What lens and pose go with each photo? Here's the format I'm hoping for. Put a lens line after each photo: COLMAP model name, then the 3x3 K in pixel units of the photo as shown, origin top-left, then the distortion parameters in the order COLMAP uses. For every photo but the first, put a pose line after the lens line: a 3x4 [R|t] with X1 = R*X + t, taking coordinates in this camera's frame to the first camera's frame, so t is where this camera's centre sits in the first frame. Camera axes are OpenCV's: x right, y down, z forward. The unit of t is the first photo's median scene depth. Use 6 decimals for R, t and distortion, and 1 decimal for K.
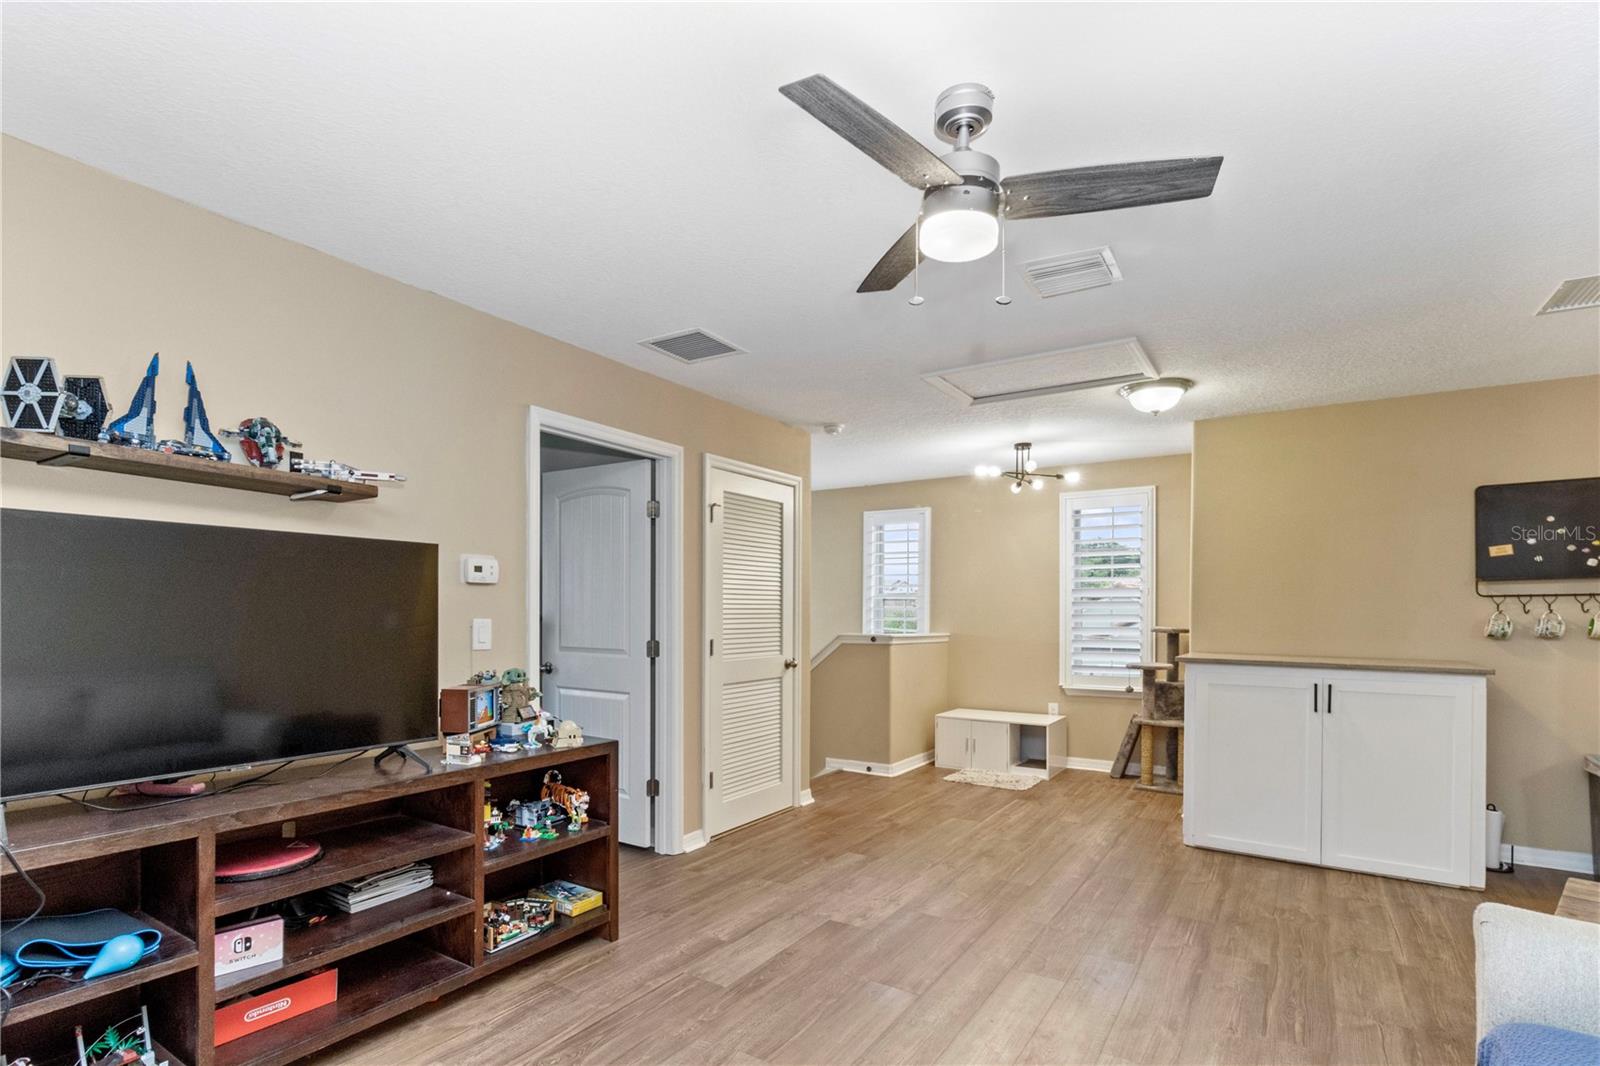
lens RADIAL K [[760.3, 0, 809.0], [0, 760.3, 550.3], [0, 0, 1]] dist [0.000624, 0.000098]
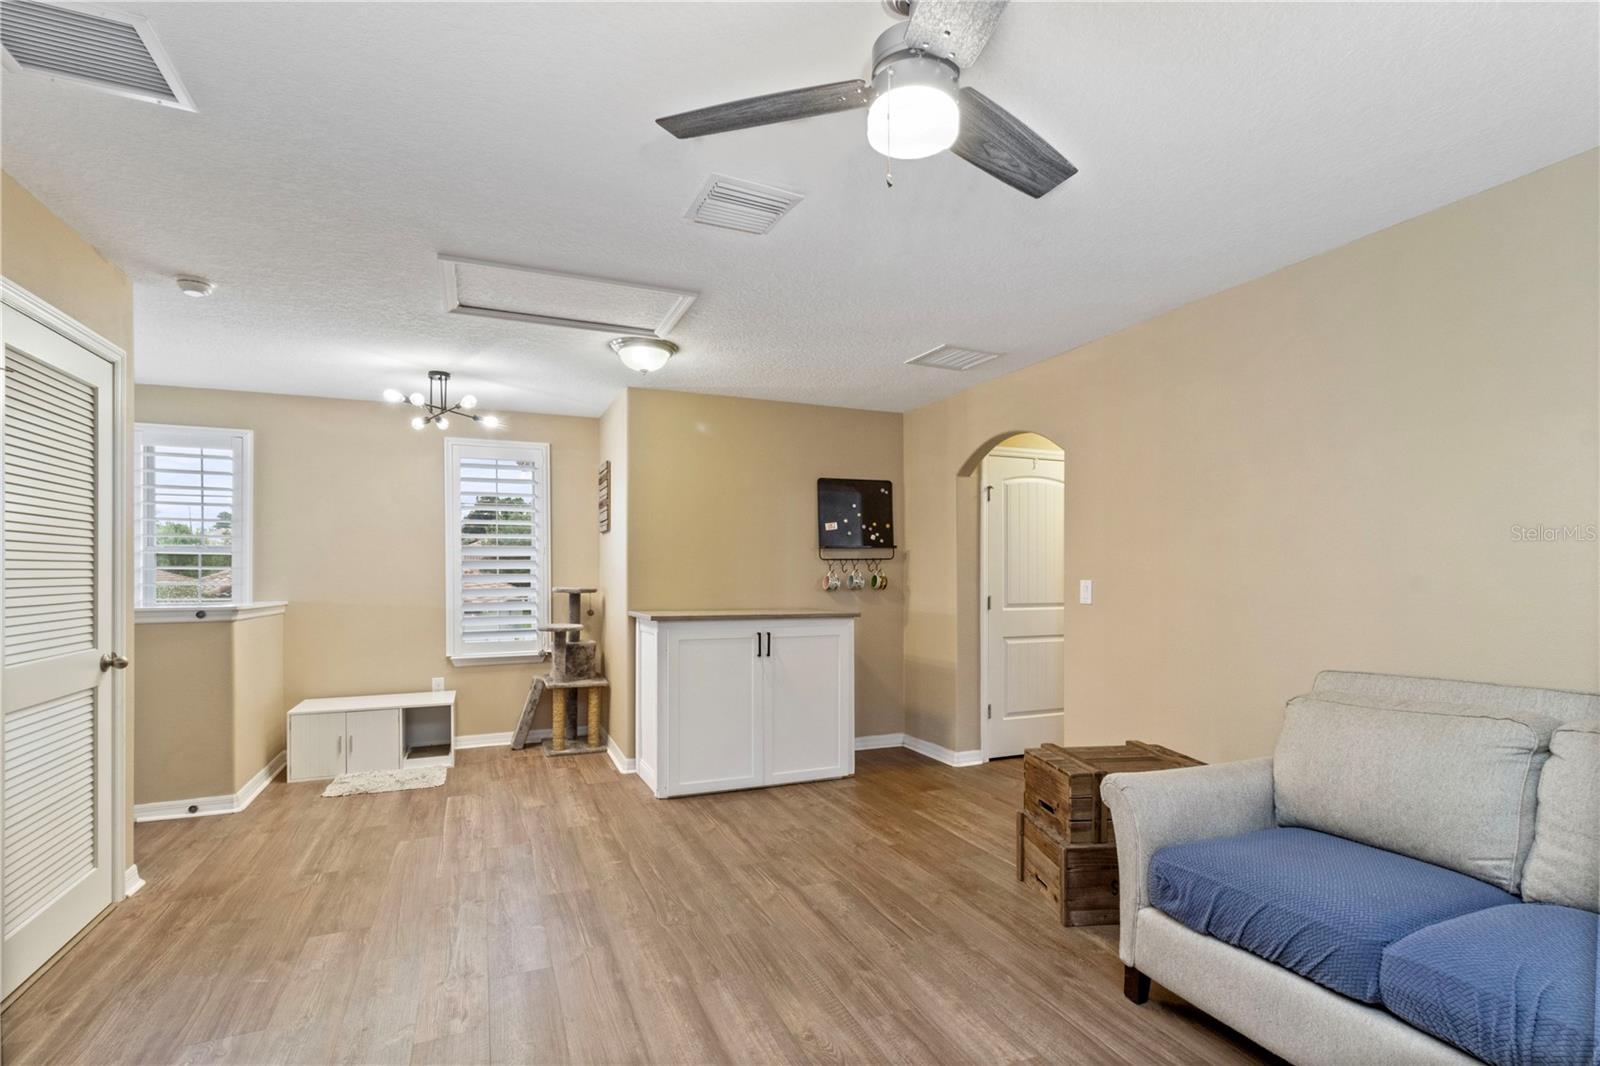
lens RADIAL K [[754.1, 0, 797.9], [0, 754.1, 530.0], [0, 0, 1]] dist [0.000795, 0.000156]
pose [[0.565373, 0.042503, 0.823739, -0.197658], [-0.062614, 0.998001, -0.008520, 0.017783], [-0.822455, -0.046760, 0.566904, 0.223866]]
